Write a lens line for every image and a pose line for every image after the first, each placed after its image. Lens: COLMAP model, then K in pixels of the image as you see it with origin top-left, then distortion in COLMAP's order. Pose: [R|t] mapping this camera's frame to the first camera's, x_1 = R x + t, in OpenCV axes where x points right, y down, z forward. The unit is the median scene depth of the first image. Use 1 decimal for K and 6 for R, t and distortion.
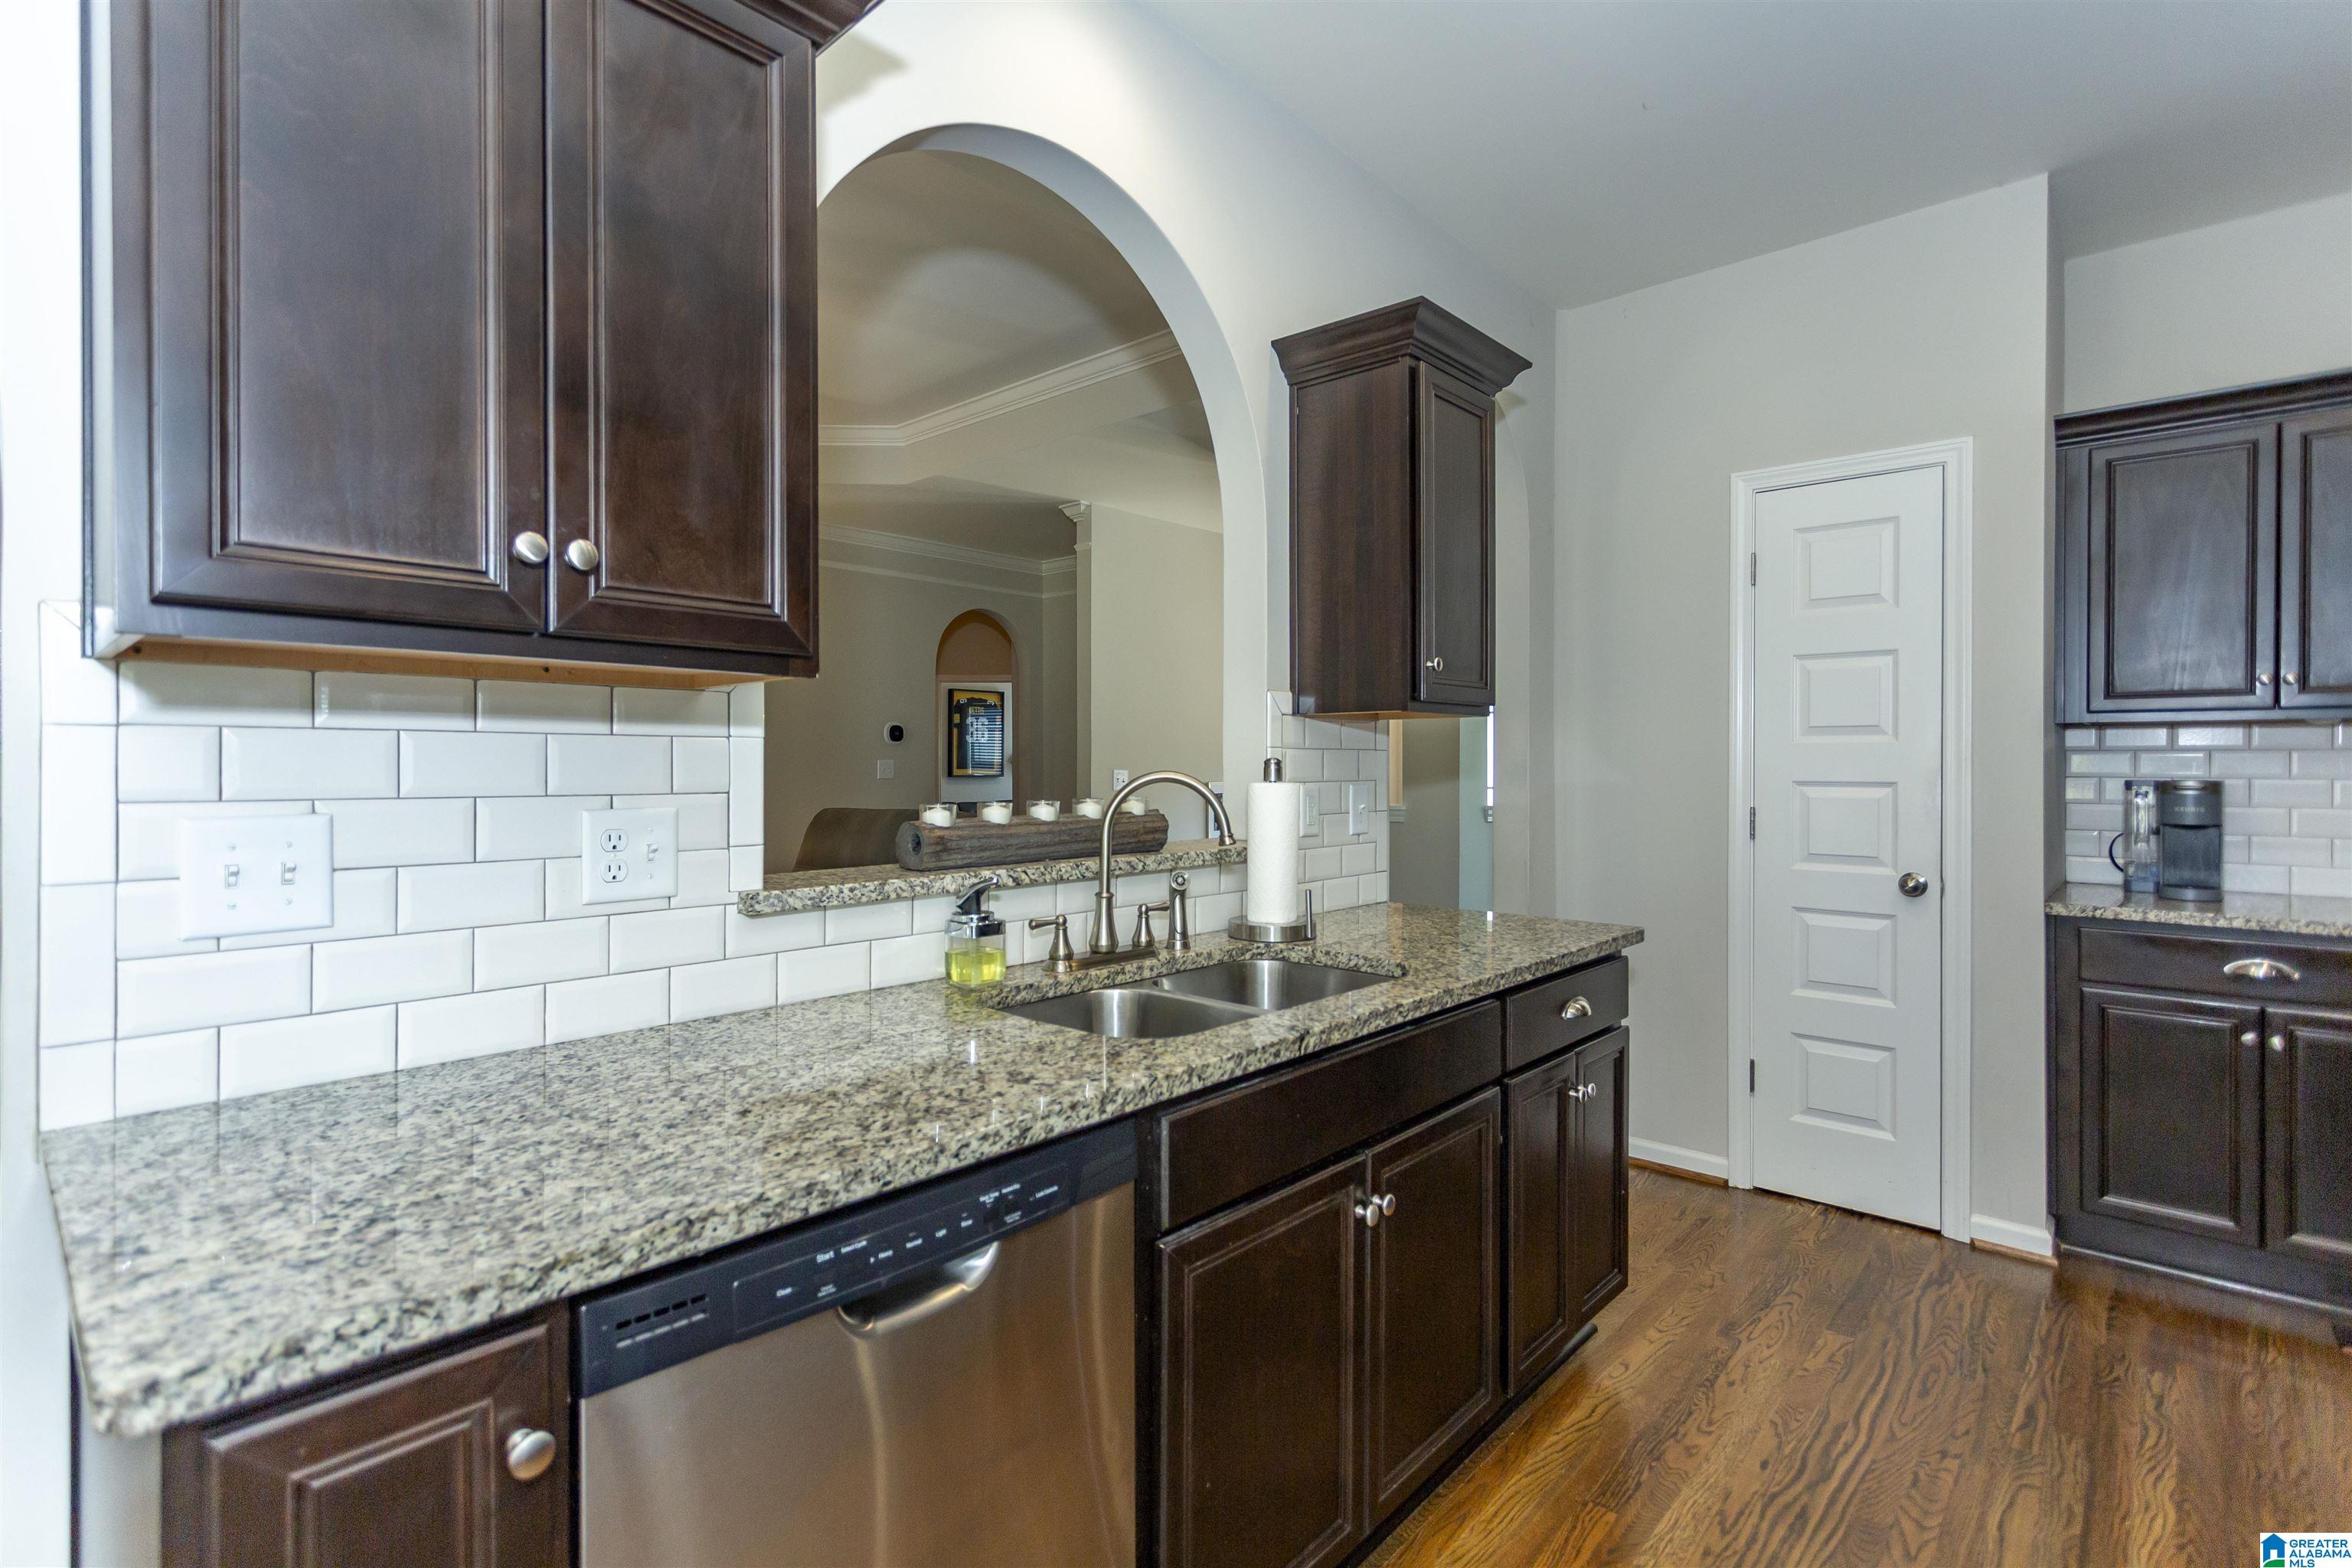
lens RADIAL K [[1119.0, 0, 1168.3], [0, 1119.0, 771.8], [0, 0, 1]] dist [0.003097, 0.001828]
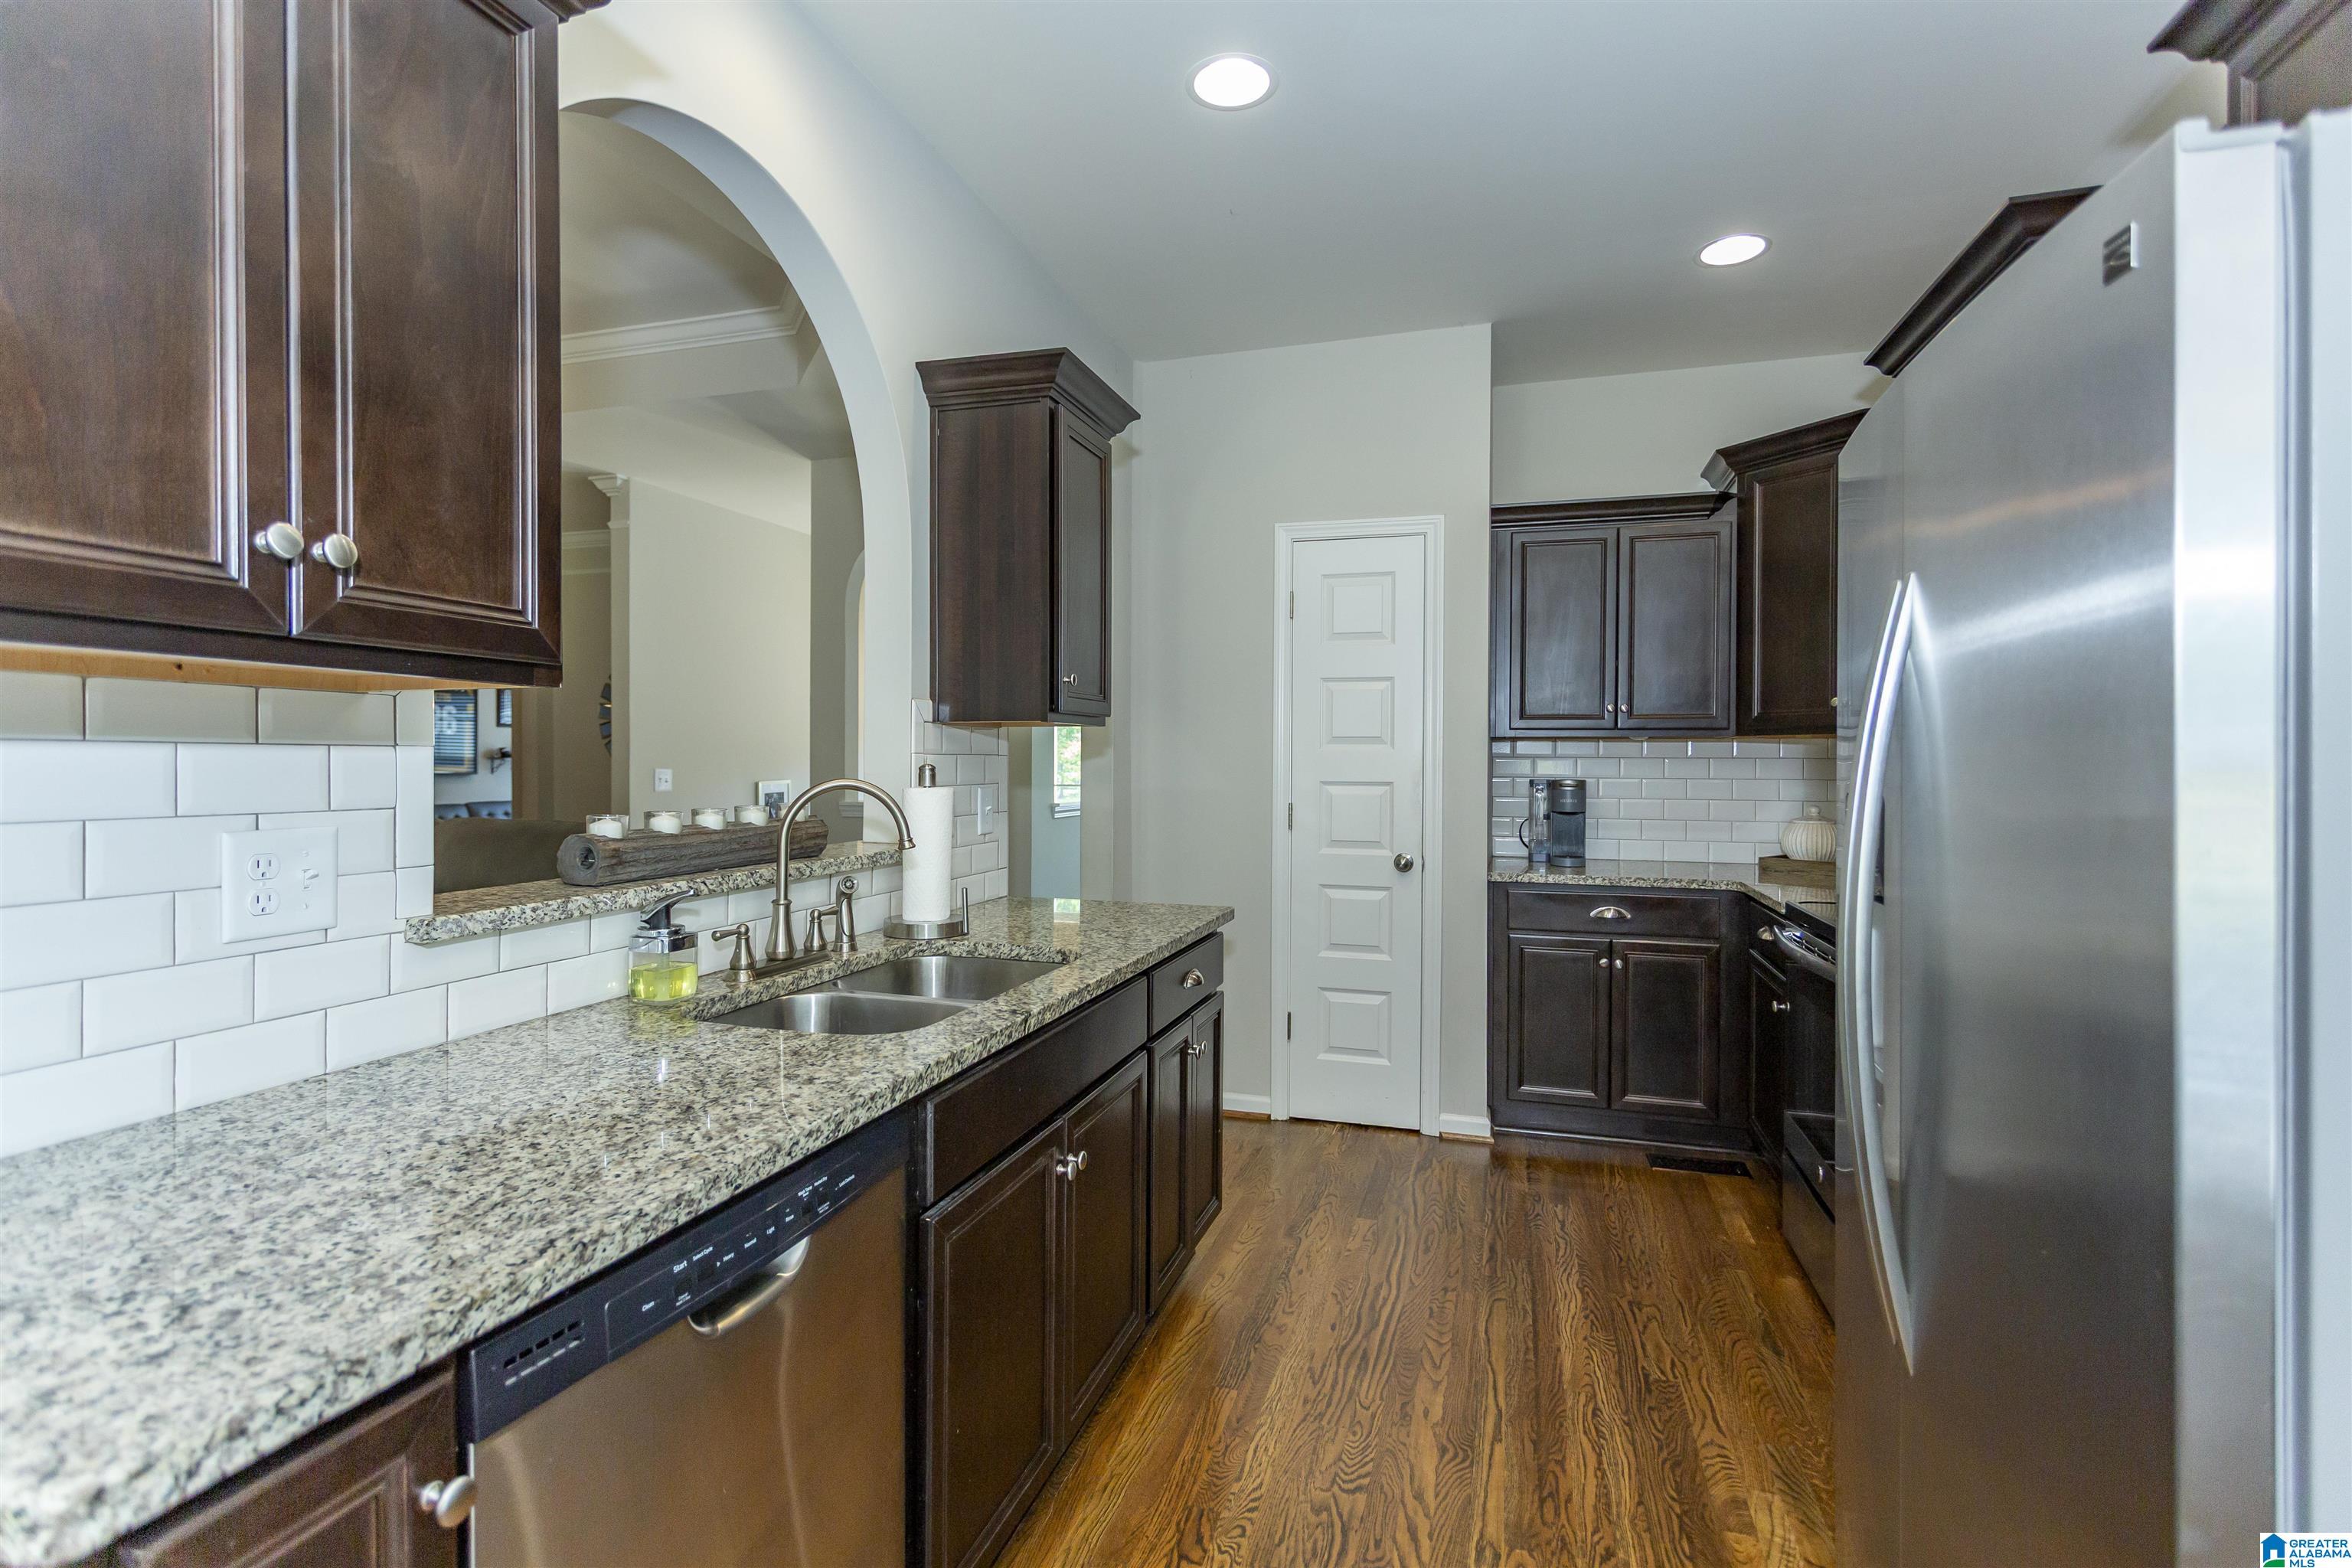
lens RADIAL K [[1119.0, 0, 1170.1], [0, 1119.0, 778.1], [0, 0, 1]] dist [0.003097, 0.001828]
pose [[0.905608, -0.003620, 0.424100, -0.184346], [-0.000820, 0.999947, 0.010288, -0.013084], [-0.424115, -0.009664, 0.905557, -0.061694]]
